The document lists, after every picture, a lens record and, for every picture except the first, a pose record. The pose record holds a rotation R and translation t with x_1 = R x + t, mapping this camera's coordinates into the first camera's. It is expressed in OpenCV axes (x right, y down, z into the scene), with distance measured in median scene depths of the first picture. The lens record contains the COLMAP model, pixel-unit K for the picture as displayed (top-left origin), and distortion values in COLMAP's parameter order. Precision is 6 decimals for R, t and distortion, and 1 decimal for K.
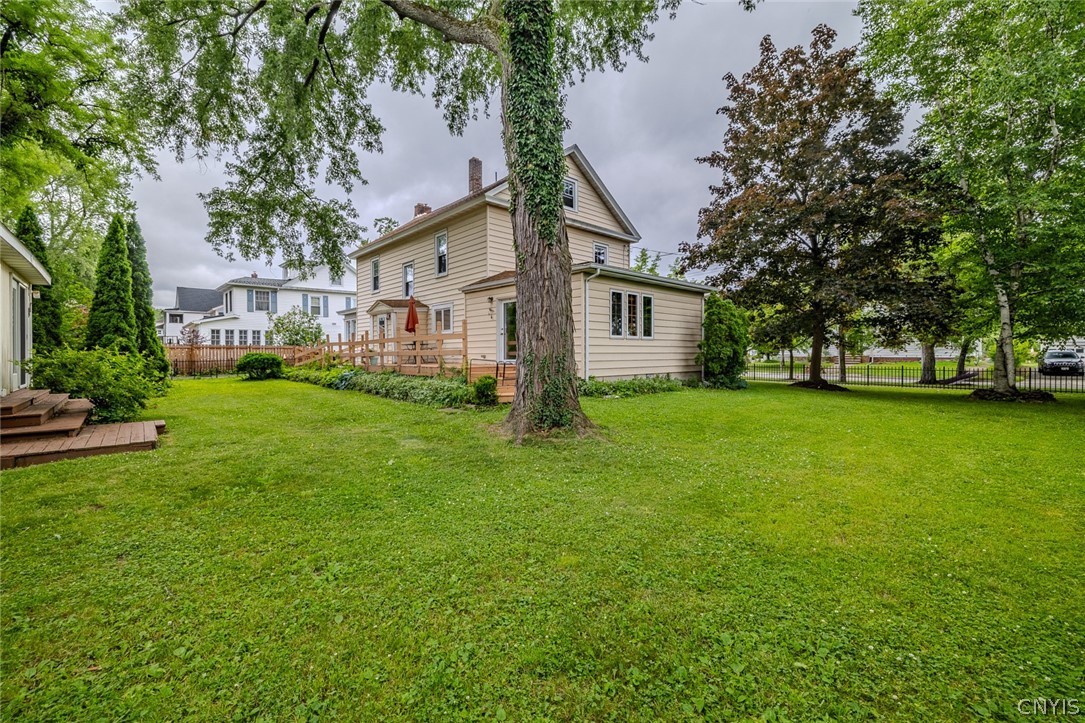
lens RADIAL K [[467.2, 0, 542.2], [0, 467.2, 355.4], [0, 0, 1]] dist [-0.001013, 0.000083]
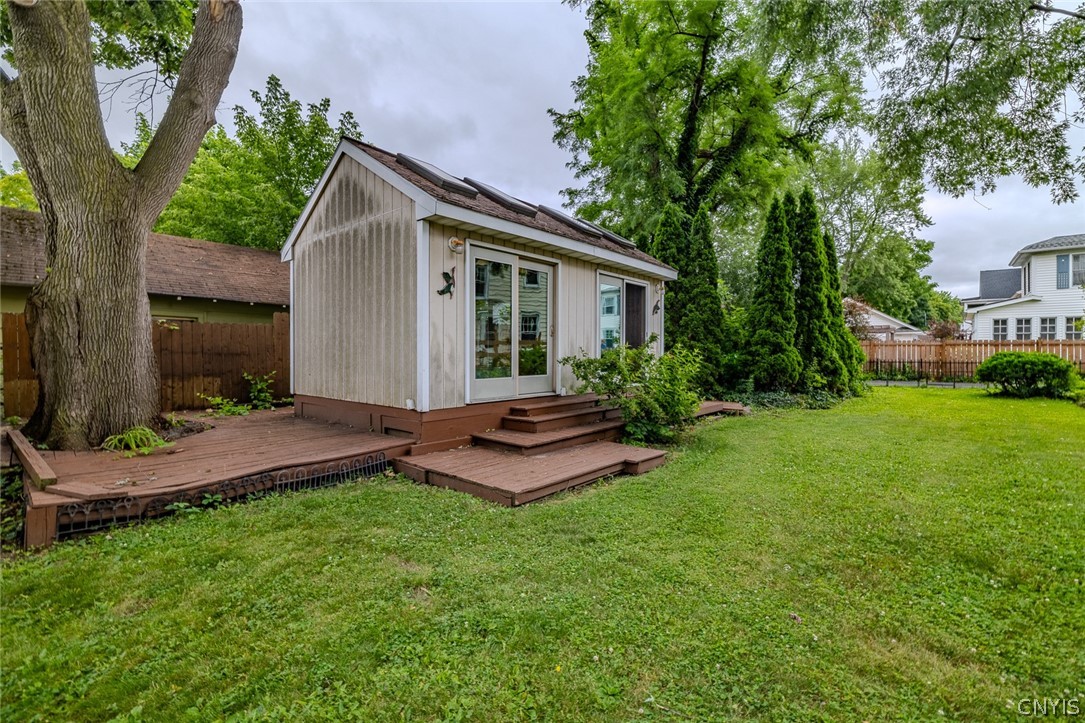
lens RADIAL K [[467.2, 0, 551.1], [0, 467.2, 354.7], [0, 0, 1]] dist [-0.001013, 0.000083]
pose [[0.099962, 0.014150, -0.994891, -0.069075], [-0.010394, 0.999859, 0.013177, -0.004086], [0.994937, 0.009024, 0.100095, 0.336142]]
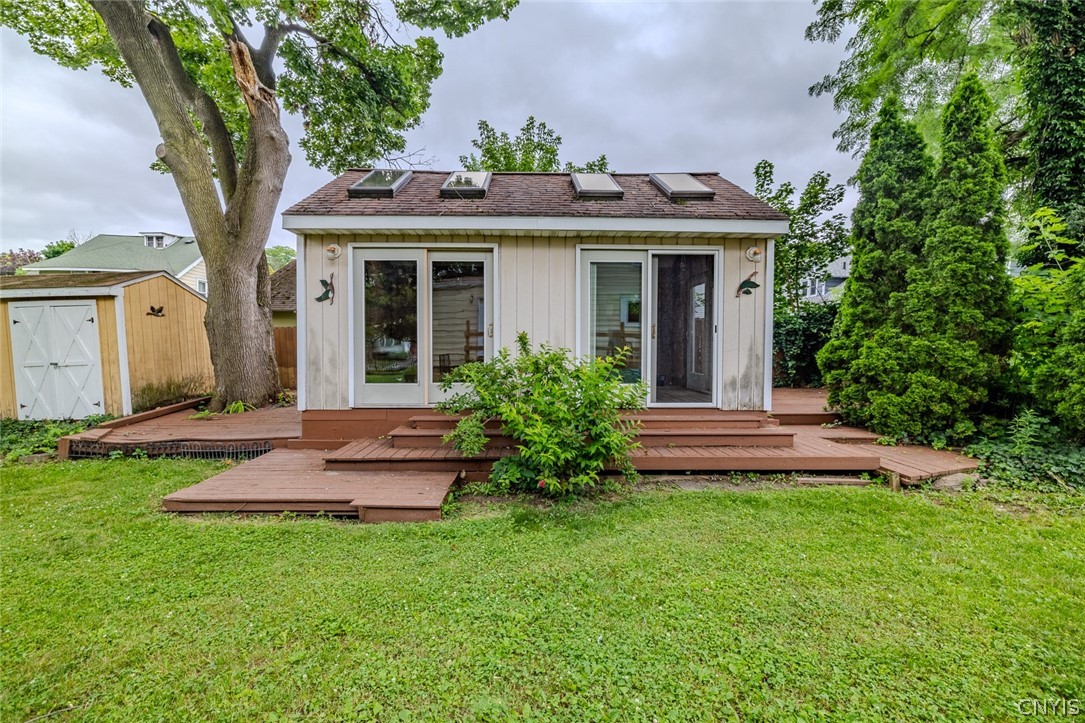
lens RADIAL K [[467.2, 0, 545.6], [0, 467.2, 353.0], [0, 0, 1]] dist [-0.001013, 0.000083]
pose [[-0.669769, 0.021641, -0.742254, -0.225969], [-0.002539, 0.999503, 0.031432, -0.012448], [0.742565, 0.022937, -0.669381, 0.594770]]
